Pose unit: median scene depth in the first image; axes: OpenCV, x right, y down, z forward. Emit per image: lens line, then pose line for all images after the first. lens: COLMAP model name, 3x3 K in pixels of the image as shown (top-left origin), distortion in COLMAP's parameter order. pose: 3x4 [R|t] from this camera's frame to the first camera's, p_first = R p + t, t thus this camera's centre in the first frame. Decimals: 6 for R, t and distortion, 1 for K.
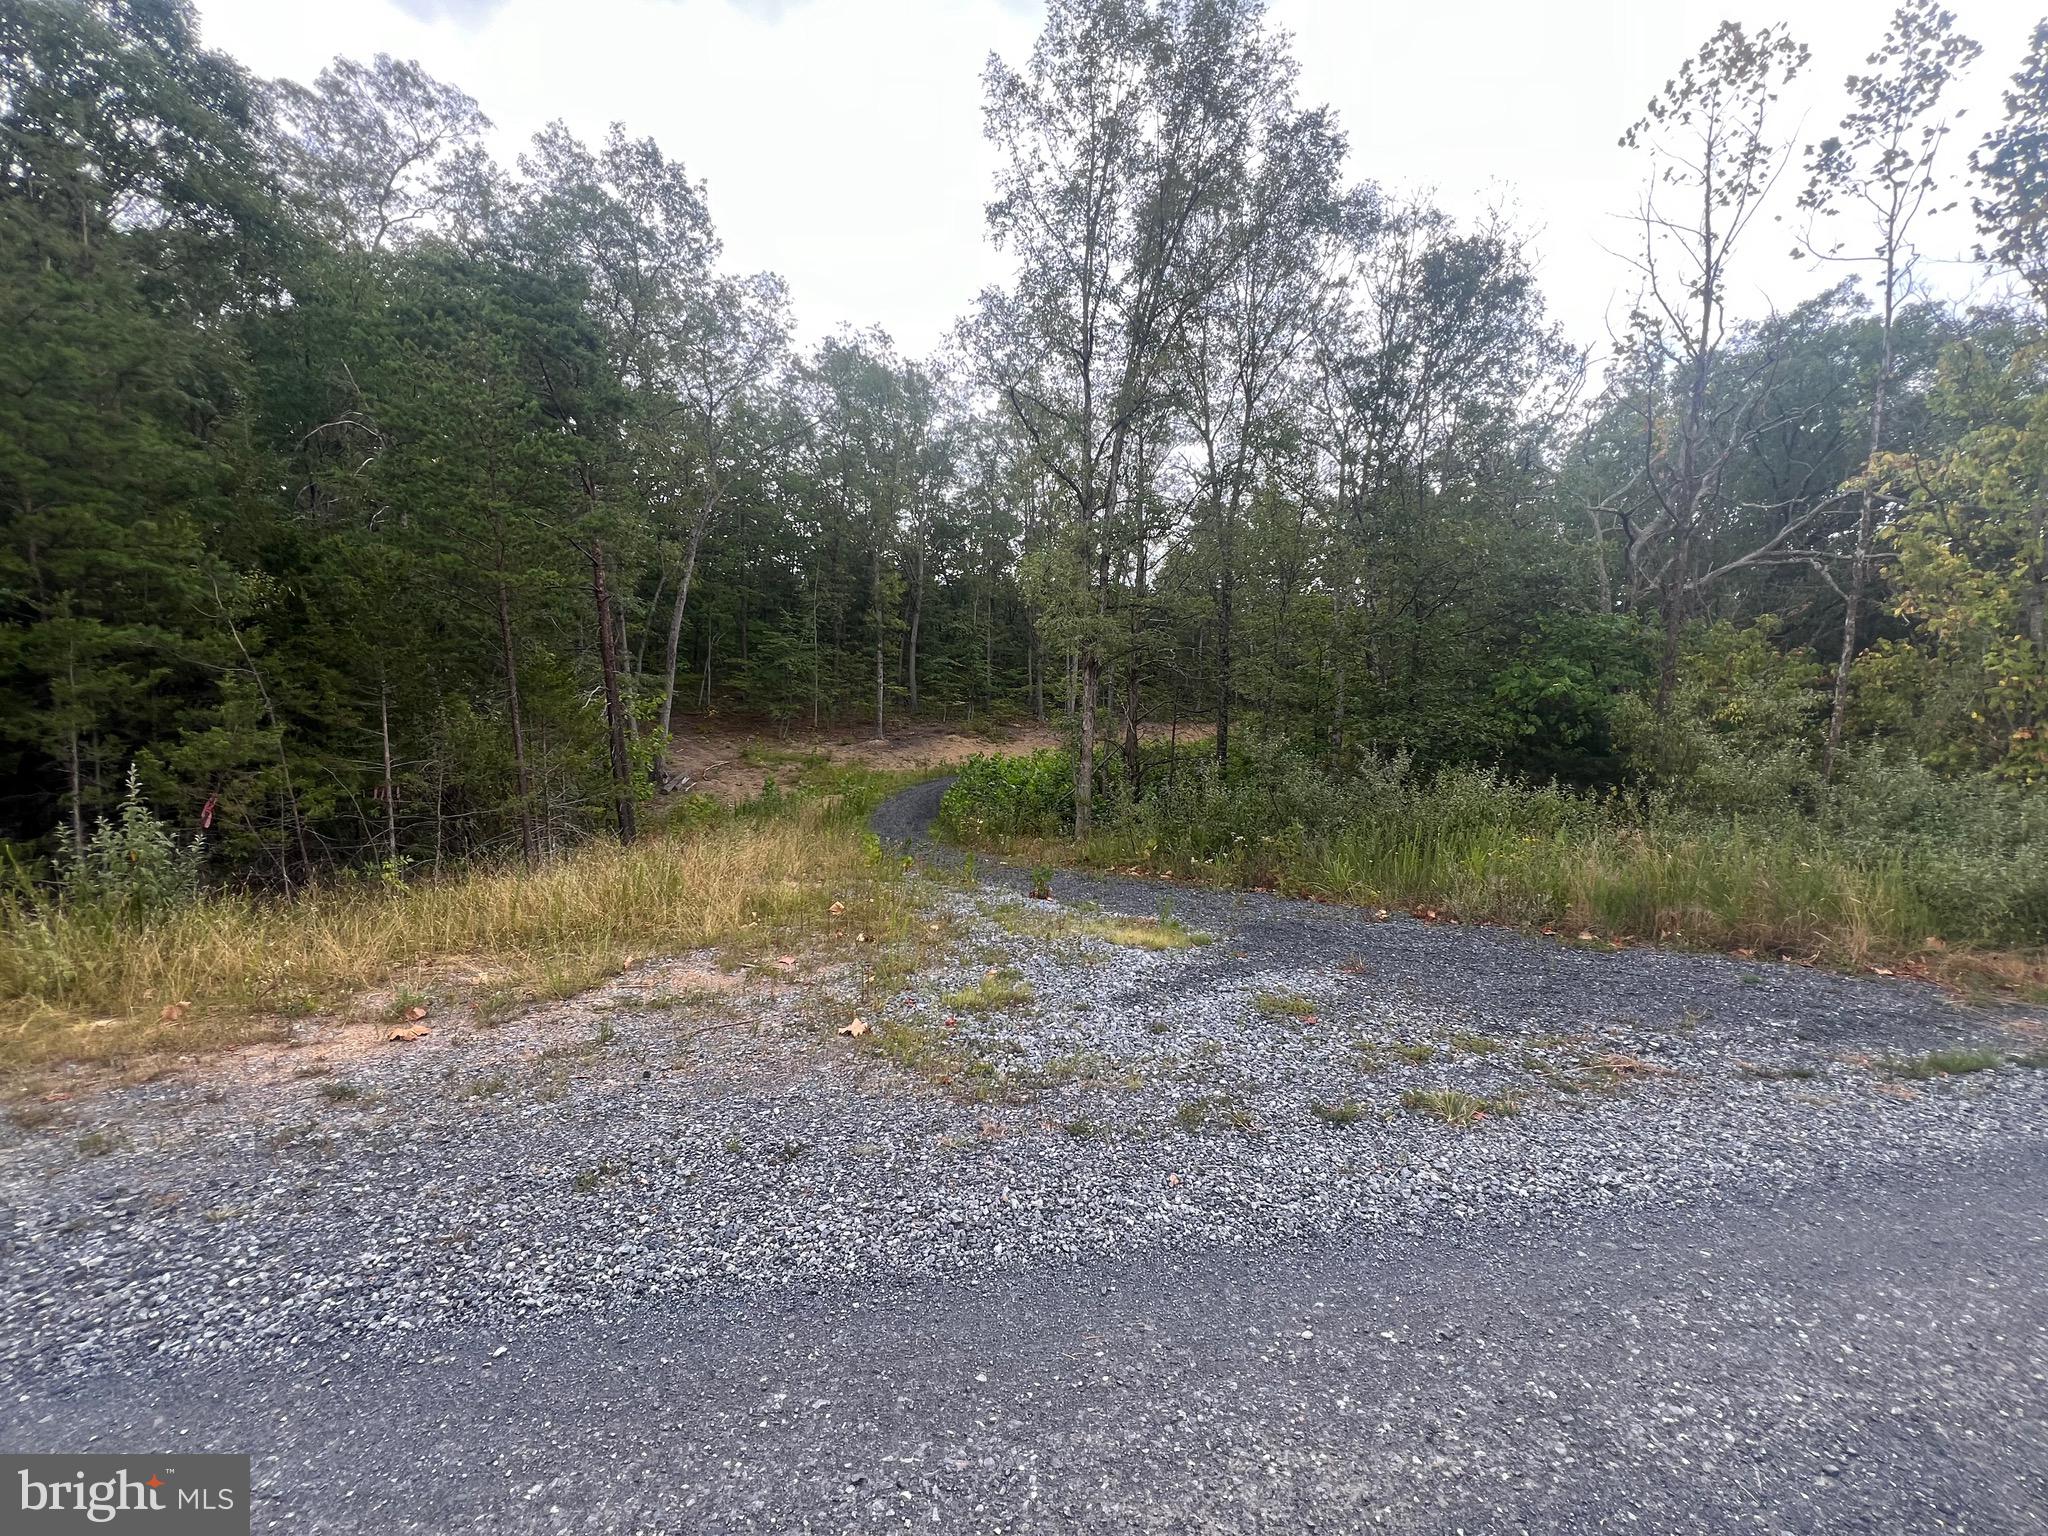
lens RADIAL K [[824.4, 0, 1024.6], [0, 824.4, 755.5], [0, 0, 1]] dist [-0.002896, -0.000089]
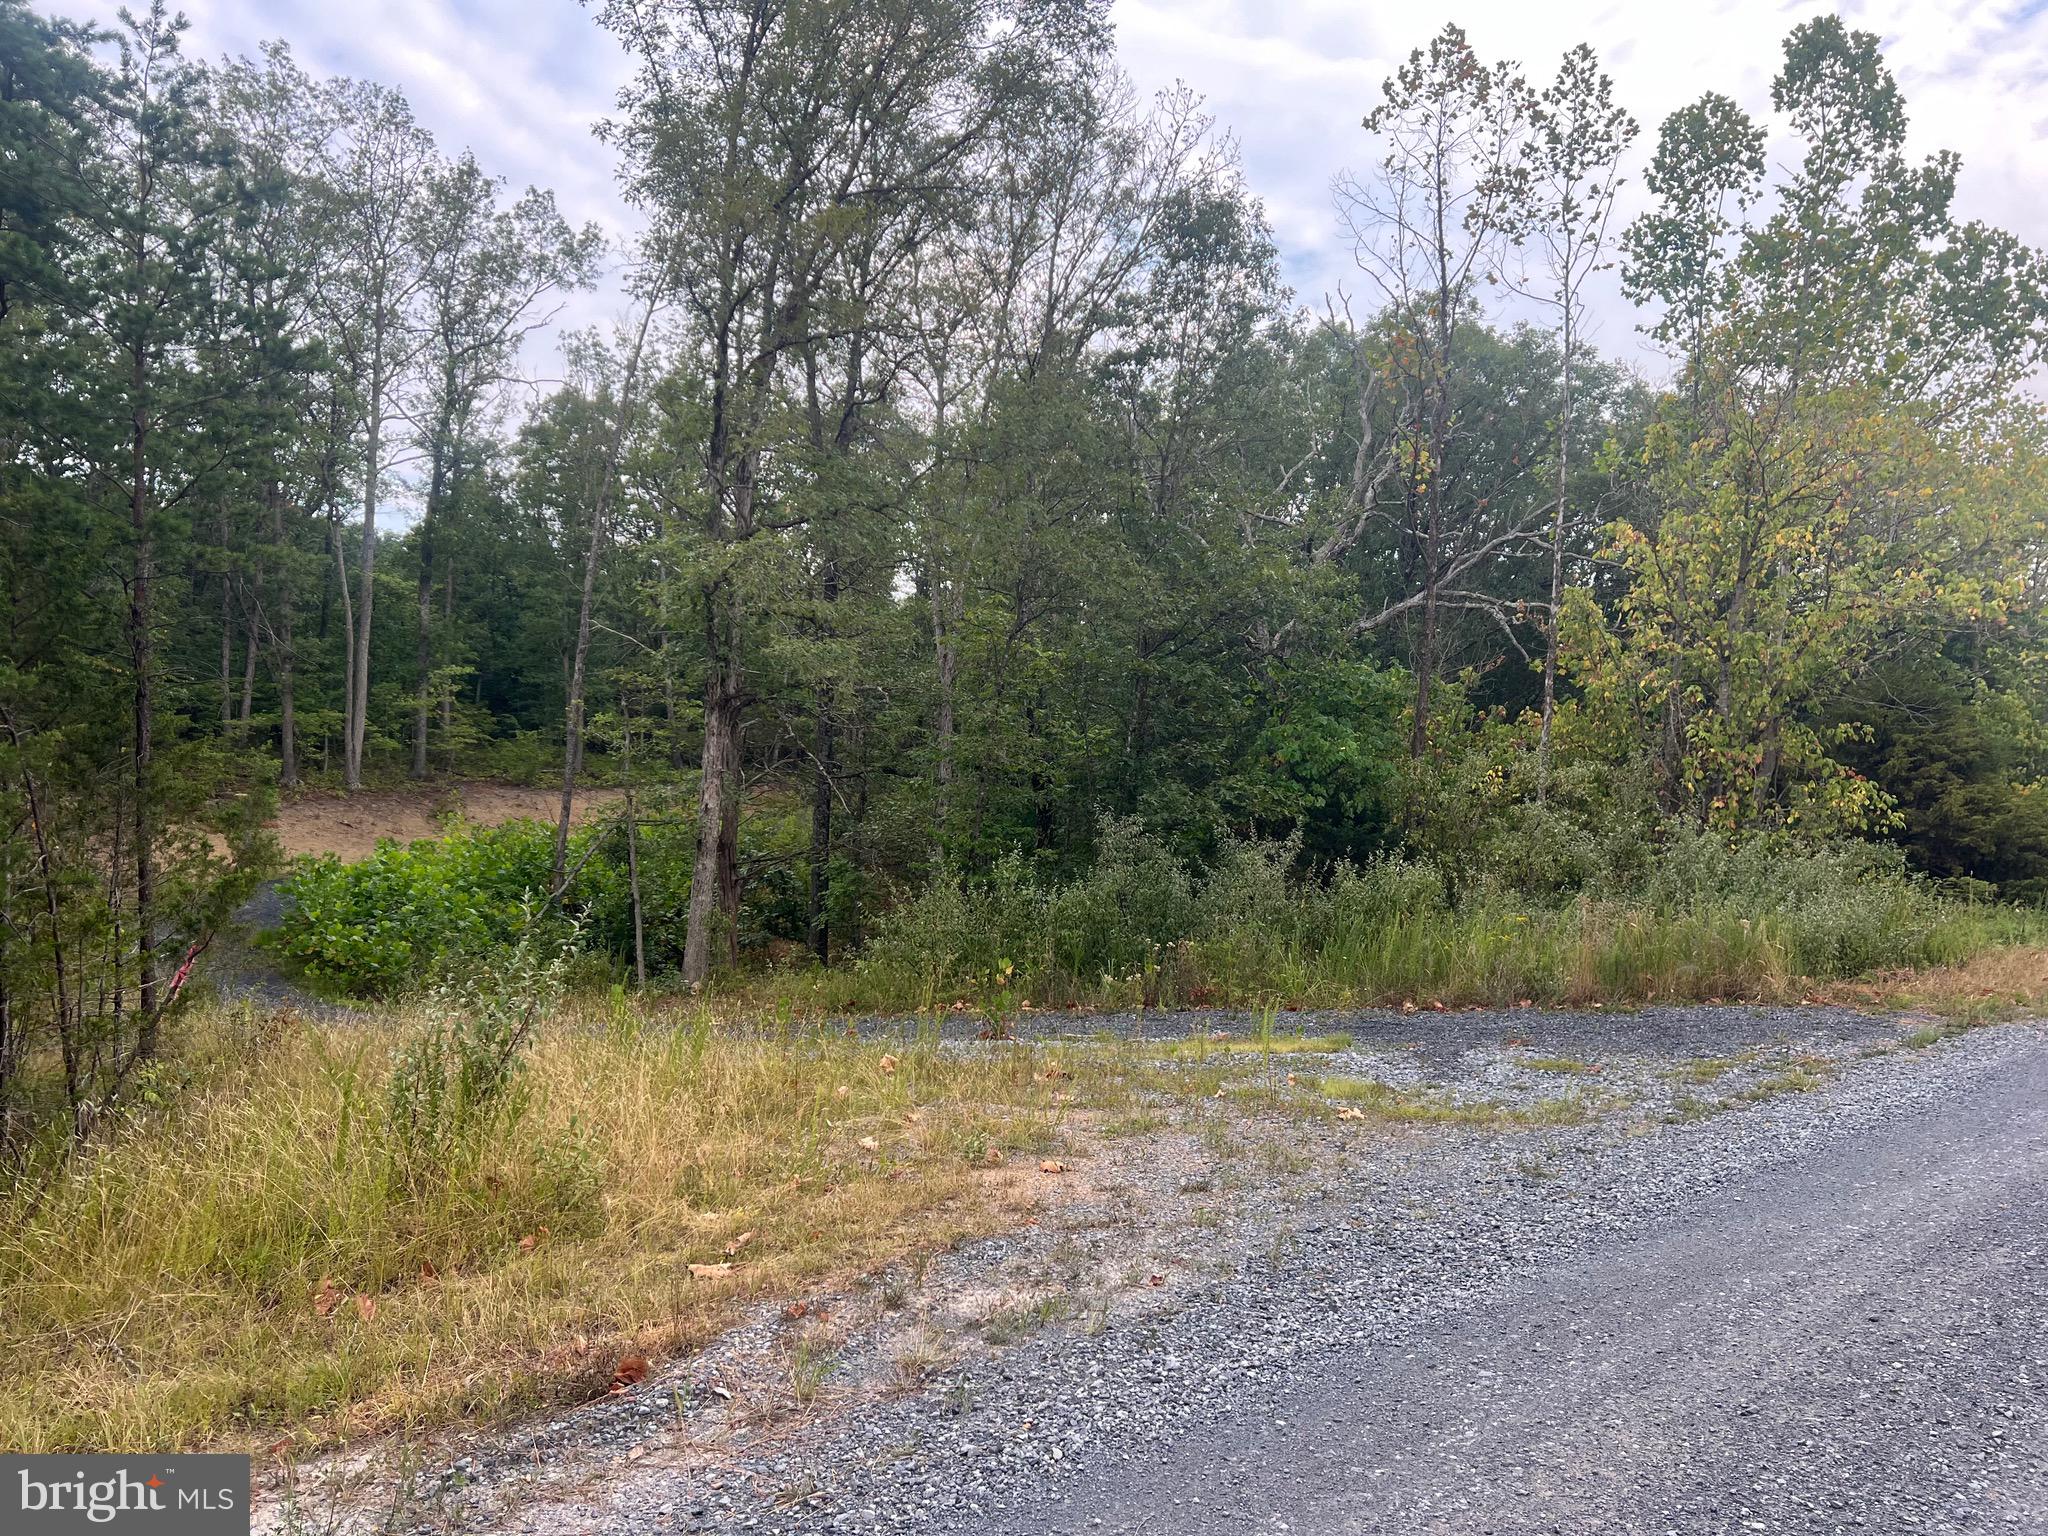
lens RADIAL K [[1515.5, 0, 1023.7], [0, 1515.5, 773.7], [0, 0, 1]] dist [0.005427, -0.003739]
pose [[0.834667, 0.000554, 0.550755, -0.457264], [0.024013, 0.999012, -0.037395, -0.009304], [-0.550231, 0.044438, 0.833829, -0.105920]]
